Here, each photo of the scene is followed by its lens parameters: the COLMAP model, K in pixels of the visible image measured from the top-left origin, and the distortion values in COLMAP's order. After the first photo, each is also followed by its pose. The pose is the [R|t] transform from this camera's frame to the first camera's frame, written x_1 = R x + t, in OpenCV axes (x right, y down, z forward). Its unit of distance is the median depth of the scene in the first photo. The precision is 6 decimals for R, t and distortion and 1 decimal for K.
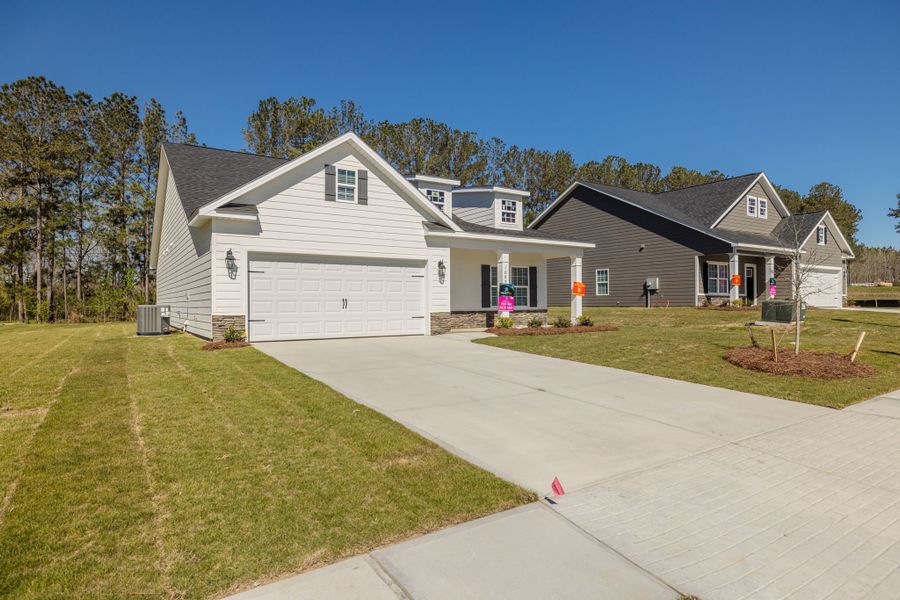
lens RADIAL K [[586.4, 0, 450.0], [0, 586.4, 303.0], [0, 0, 1]] dist [0.020271, -0.003245]
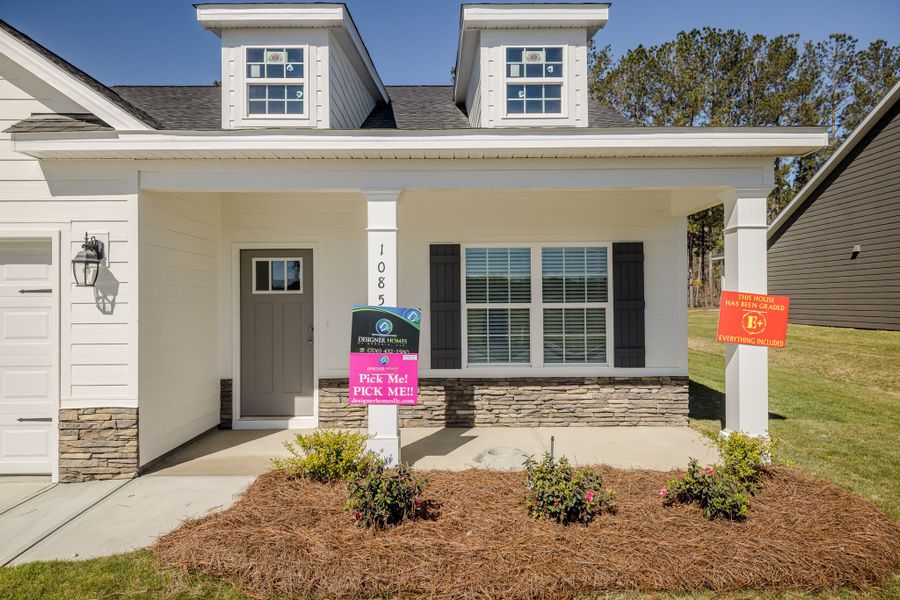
lens RADIAL K [[586.4, 0, 449.7], [0, 586.4, 298.7], [0, 0, 1]] dist [0.020271, -0.003245]
pose [[0.823160, 0.000129, -0.567809, 0.252698], [0.003815, 0.999976, 0.005758, -0.034393], [0.567796, -0.006906, 0.823140, 0.703630]]
